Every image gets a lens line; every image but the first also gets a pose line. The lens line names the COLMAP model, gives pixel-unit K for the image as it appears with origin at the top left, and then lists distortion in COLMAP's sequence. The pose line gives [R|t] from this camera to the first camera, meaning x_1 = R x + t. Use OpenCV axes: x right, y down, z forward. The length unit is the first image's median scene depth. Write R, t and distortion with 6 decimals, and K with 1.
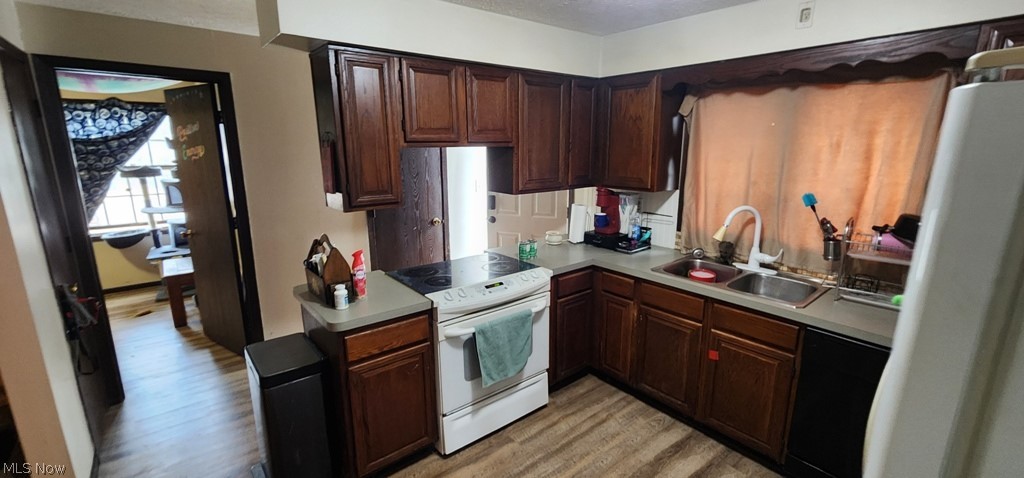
lens RADIAL K [[426.5, 0, 522.3], [0, 426.5, 242.6], [0, 0, 1]] dist [0.000811, 0.000157]
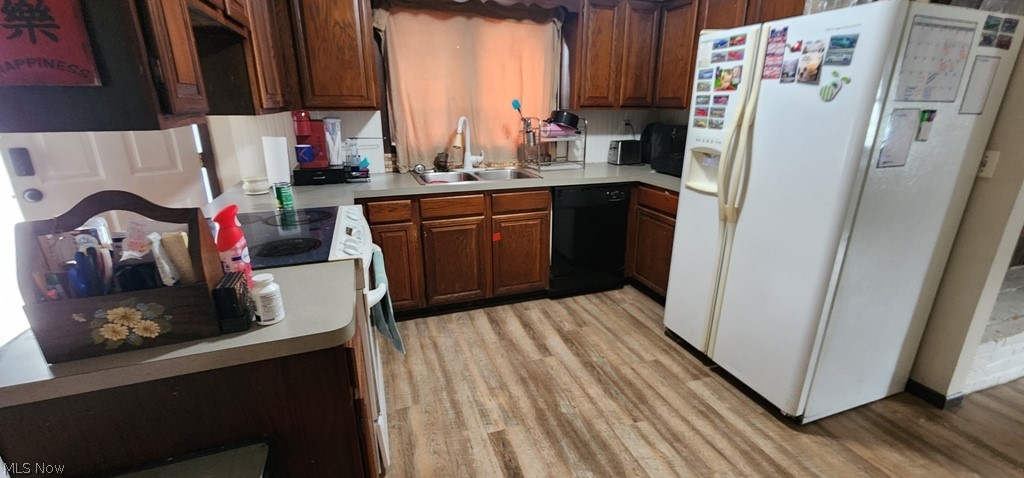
lens RADIAL K [[426.5, 0, 520.1], [0, 426.5, 239.9], [0, 0, 1]] dist [0.000811, 0.000157]
pose [[0.345083, -0.283807, 0.894635, -0.578523], [0.209857, 0.952386, 0.221181, 0.012973], [-0.914810, 0.111419, 0.388211, 0.422352]]
